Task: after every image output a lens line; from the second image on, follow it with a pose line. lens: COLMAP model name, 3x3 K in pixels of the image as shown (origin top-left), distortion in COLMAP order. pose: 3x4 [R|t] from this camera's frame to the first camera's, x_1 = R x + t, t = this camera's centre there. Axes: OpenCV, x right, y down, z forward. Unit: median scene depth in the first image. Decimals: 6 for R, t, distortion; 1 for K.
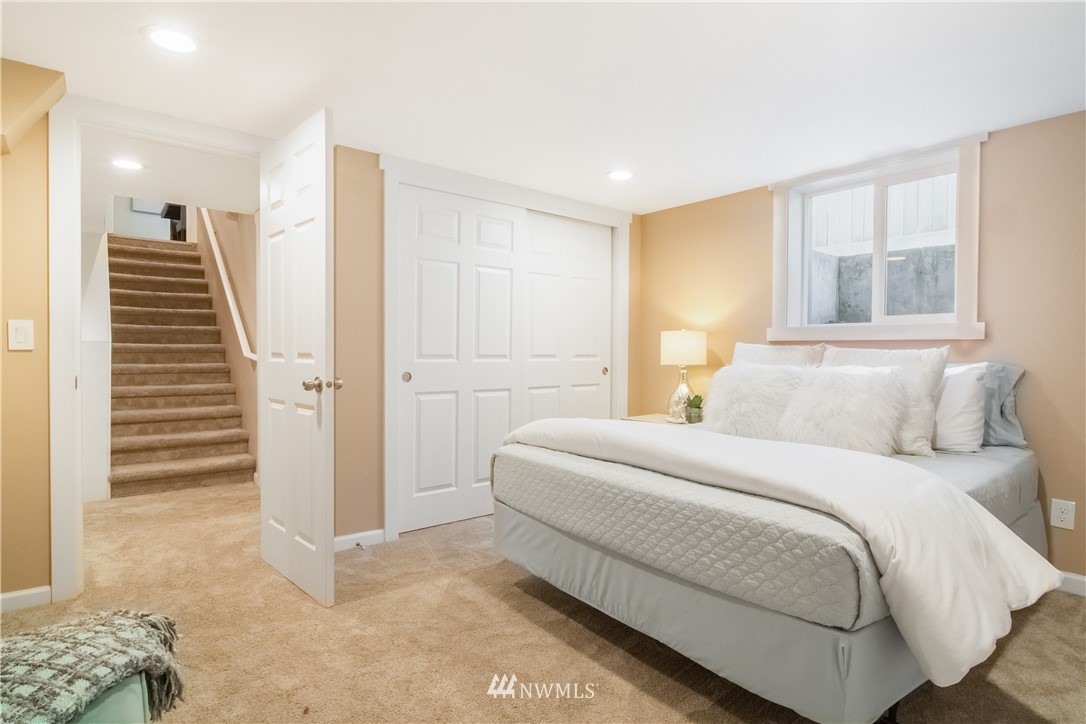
lens RADIAL K [[548.8, 0, 531.0], [0, 548.8, 358.6], [0, 0, 1]] dist [-0.001662, -0.000242]
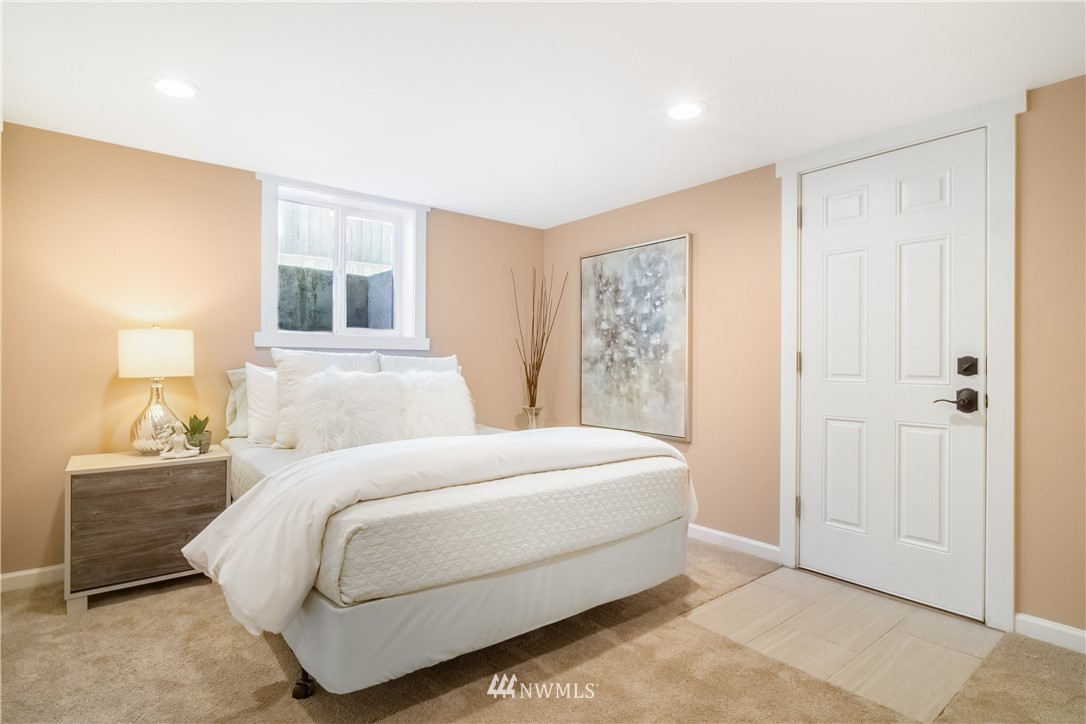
lens RADIAL K [[548.8, 0, 531.0], [0, 548.8, 358.6], [0, 0, 1]] dist [-0.001662, -0.000242]
pose [[0.007947, -0.001890, 0.999967, -0.509247], [0.006965, 0.999974, 0.001834, -0.011787], [-0.999944, 0.006951, 0.007960, 0.605218]]
